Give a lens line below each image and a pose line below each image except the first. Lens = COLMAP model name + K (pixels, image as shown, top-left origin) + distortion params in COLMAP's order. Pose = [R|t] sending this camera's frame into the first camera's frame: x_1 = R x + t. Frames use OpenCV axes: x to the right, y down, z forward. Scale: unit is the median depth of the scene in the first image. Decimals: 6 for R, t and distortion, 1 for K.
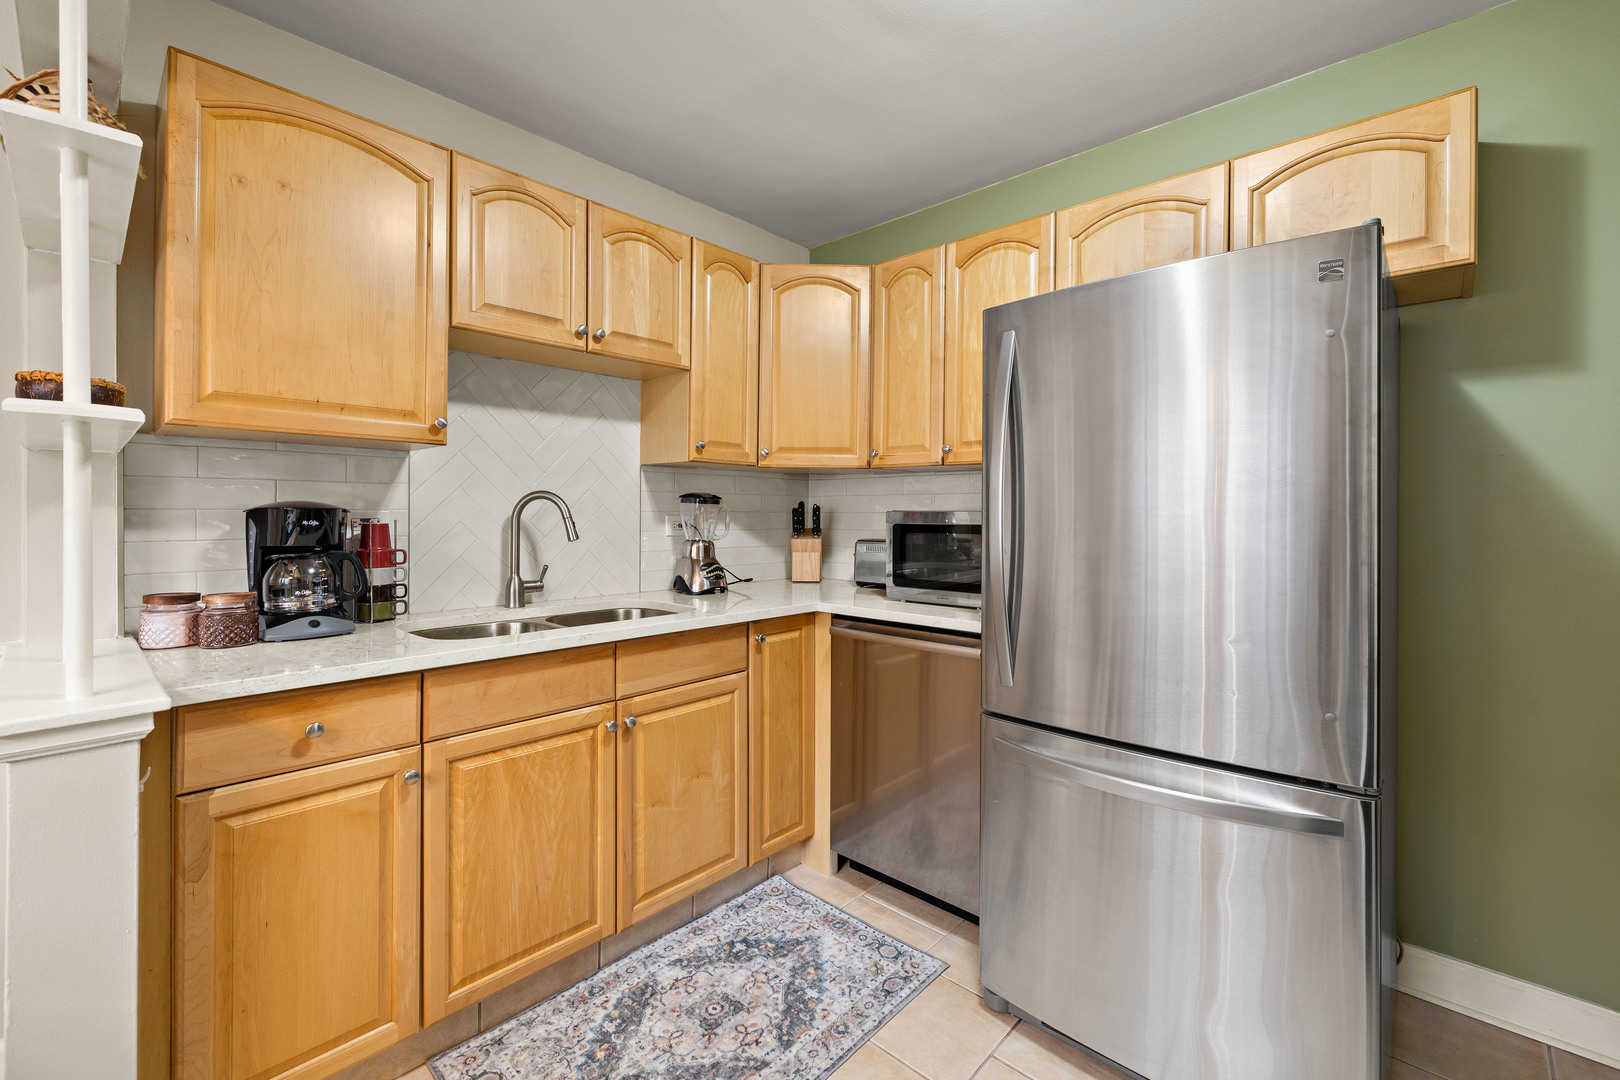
lens RADIAL K [[687.0, 0, 793.5], [0, 687.0, 510.8], [0, 0, 1]] dist [-0.007753, 0.000760]
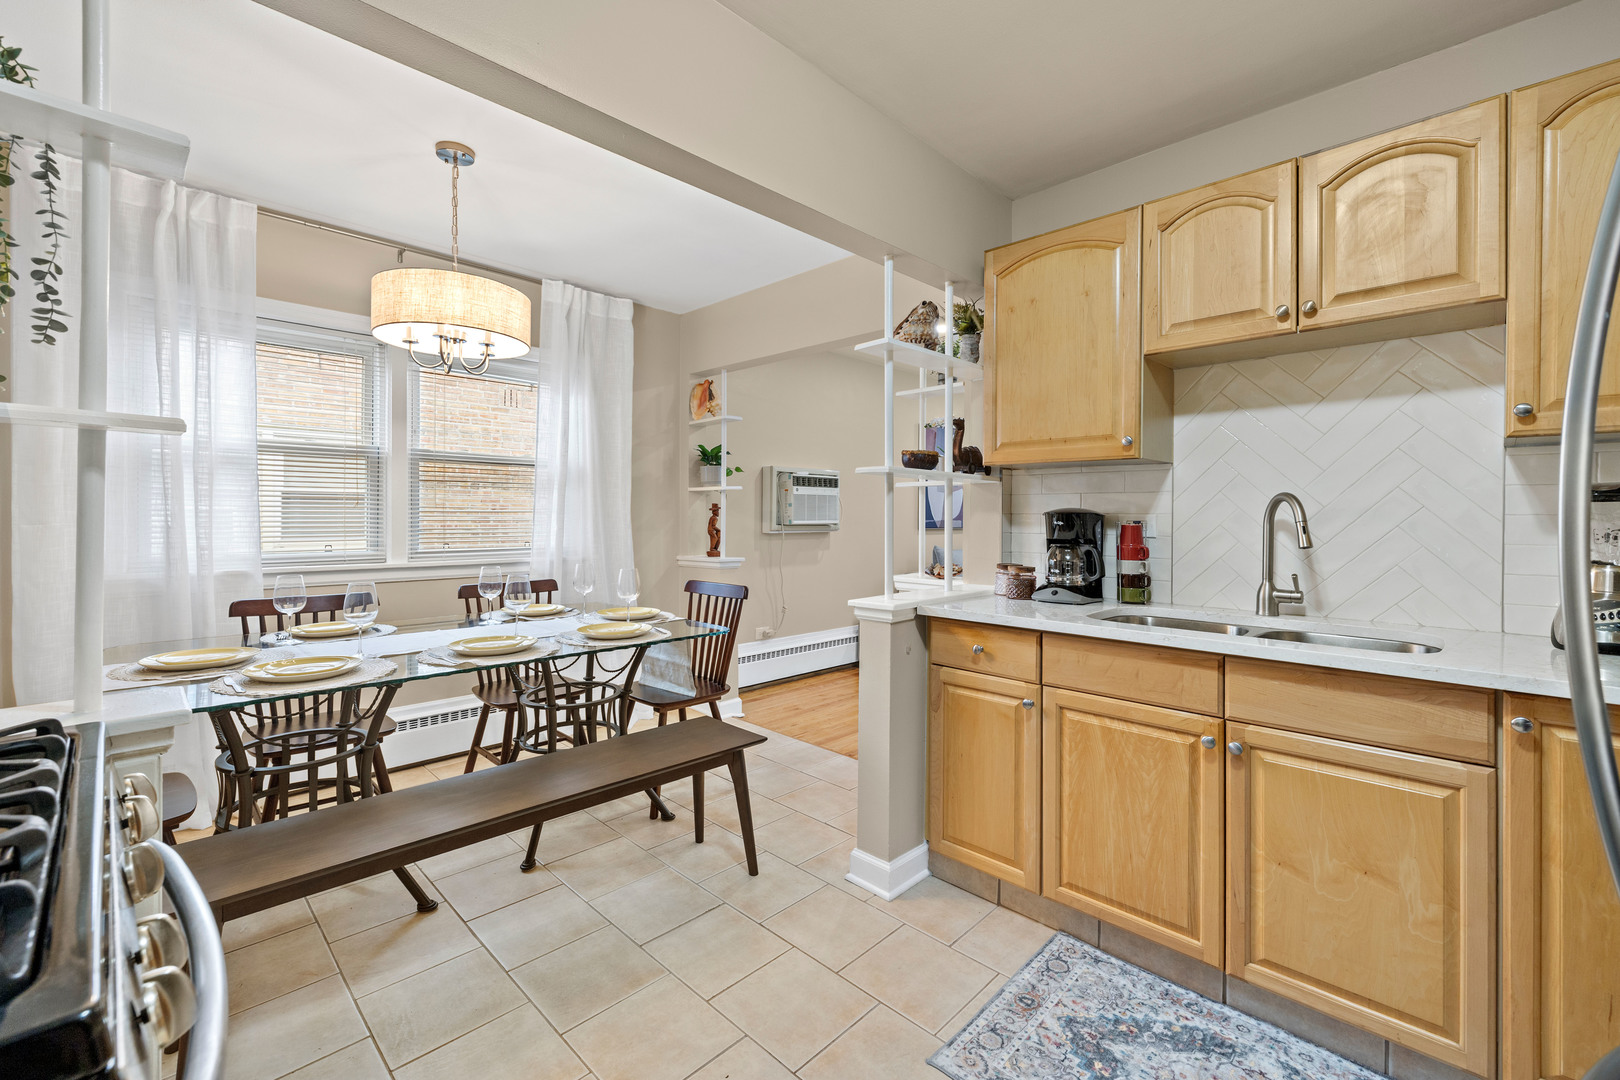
lens RADIAL K [[687.0, 0, 815.6], [0, 687.0, 517.1], [0, 0, 1]] dist [-0.007753, 0.000760]
pose [[-0.024120, -0.000983, -0.999709, 0.572088], [-0.001663, 0.999998, -0.000944, 0.005759], [0.999708, 0.001640, -0.024122, 0.400097]]
